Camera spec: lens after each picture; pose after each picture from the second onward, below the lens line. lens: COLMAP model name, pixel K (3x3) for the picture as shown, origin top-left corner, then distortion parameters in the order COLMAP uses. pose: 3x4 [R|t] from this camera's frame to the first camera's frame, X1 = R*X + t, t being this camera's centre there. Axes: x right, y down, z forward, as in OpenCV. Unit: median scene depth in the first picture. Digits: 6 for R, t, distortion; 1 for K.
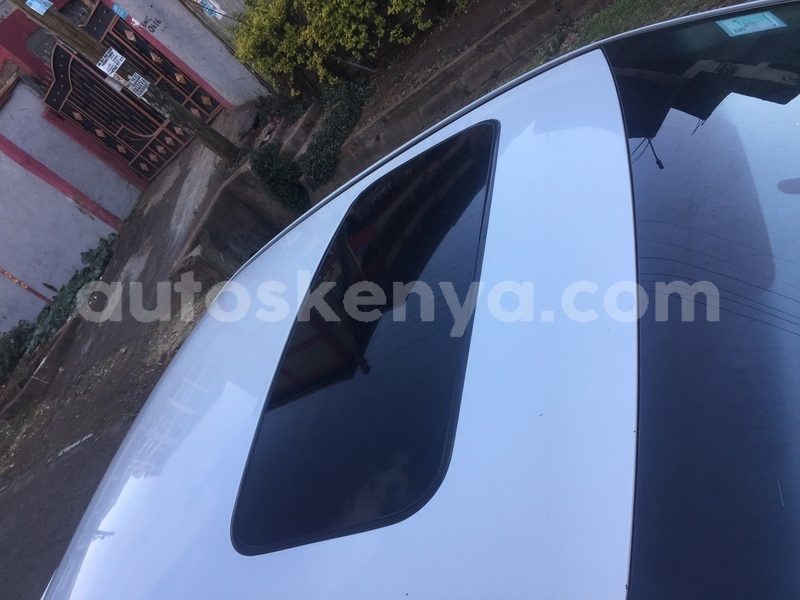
lens RADIAL K [[692.7, 0, 400.0], [0, 692.7, 300.0], [0, 0, 1]] dist [0.092424, -0.132860]
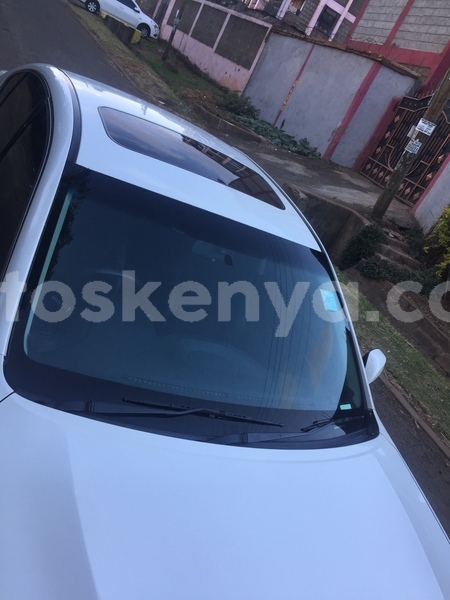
lens RADIAL K [[519.5, 0, 225.0], [0, 519.5, 300.0], [0, 0, 1]] dist [0.092424, -0.132860]
pose [[0.080496, 0.980944, -0.176831, 0.110853], [-0.982534, 0.107950, 0.151568, -0.044207], [0.167769, 0.161542, 0.972501, -0.103720]]
